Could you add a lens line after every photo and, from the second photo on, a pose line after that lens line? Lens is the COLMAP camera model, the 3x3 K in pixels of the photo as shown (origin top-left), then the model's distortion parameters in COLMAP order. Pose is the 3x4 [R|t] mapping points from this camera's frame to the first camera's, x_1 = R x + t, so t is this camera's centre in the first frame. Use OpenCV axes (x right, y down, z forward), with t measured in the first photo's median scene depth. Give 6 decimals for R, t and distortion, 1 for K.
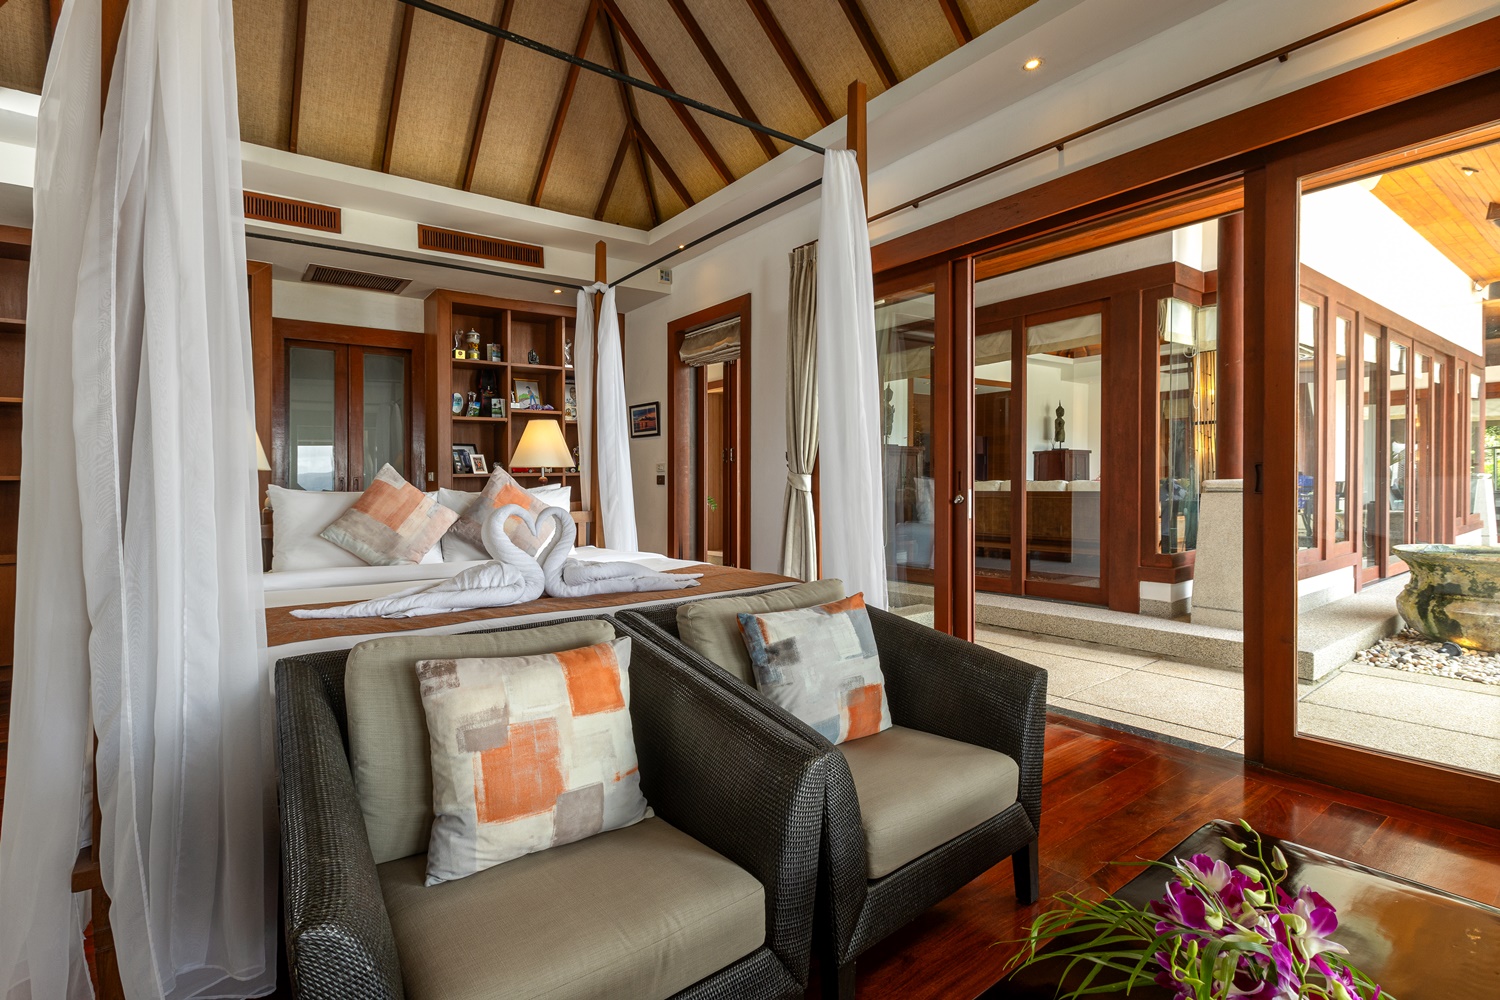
lens RADIAL K [[685.2, 0, 743.8], [0, 685.2, 490.9], [0, 0, 1]] dist [-0.002314, -0.000346]
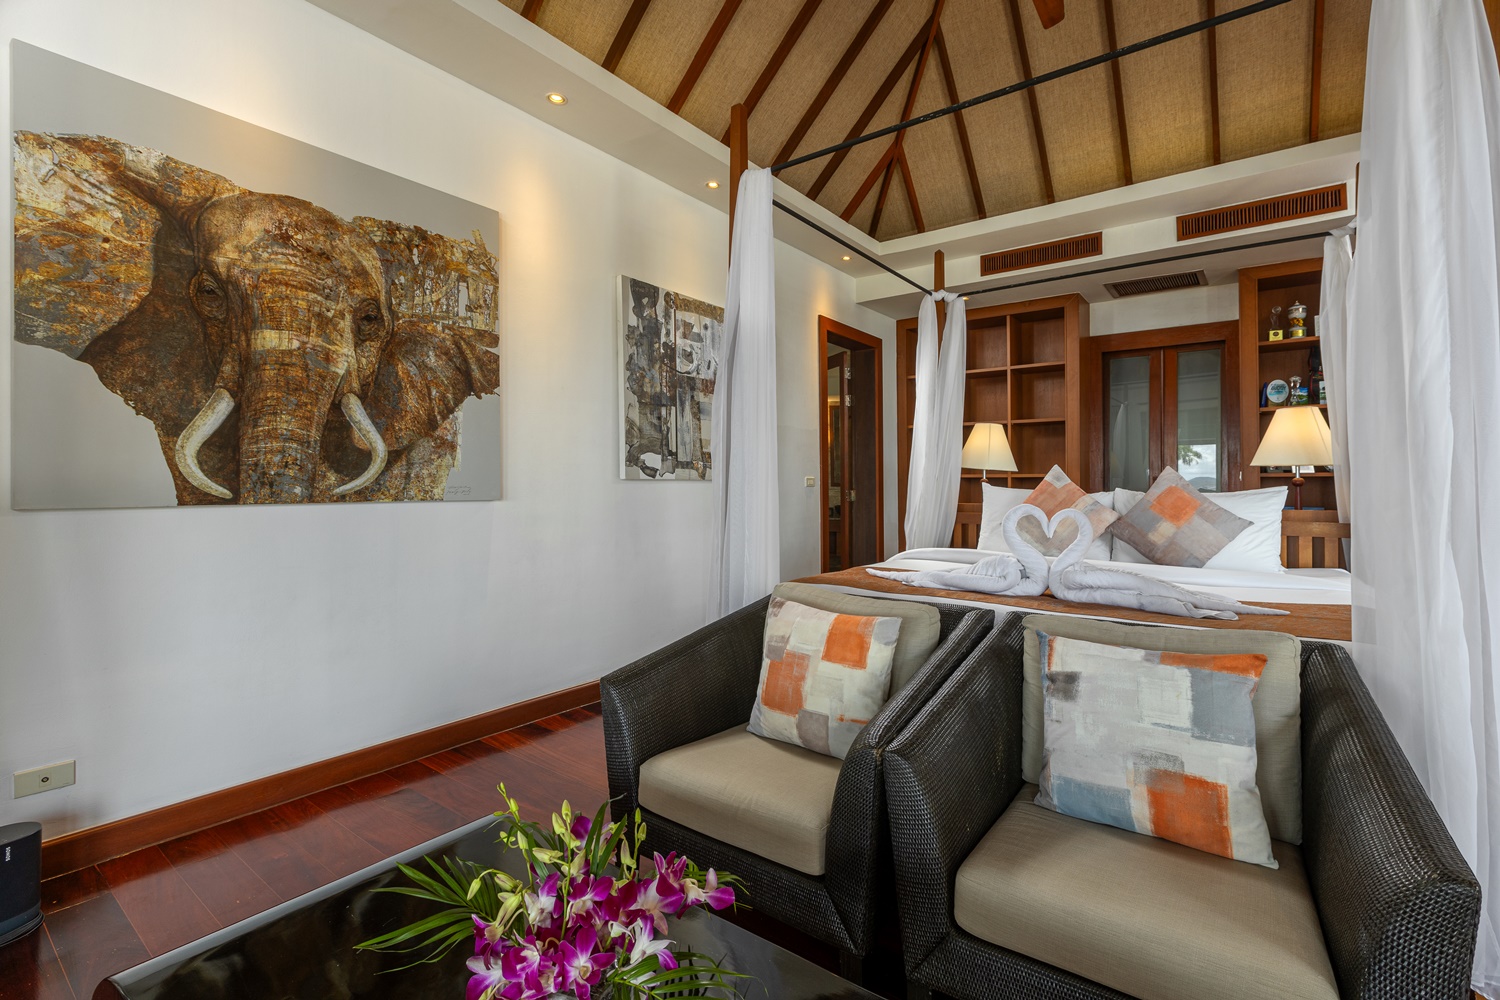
lens RADIAL K [[685.2, 0, 742.7], [0, 685.2, 485.5], [0, 0, 1]] dist [-0.002314, -0.000346]
pose [[0.284237, 0.017326, -0.958598, 0.313447], [-0.020695, 0.999715, 0.011933, -0.007313], [0.958531, 0.016447, 0.284514, 0.148641]]
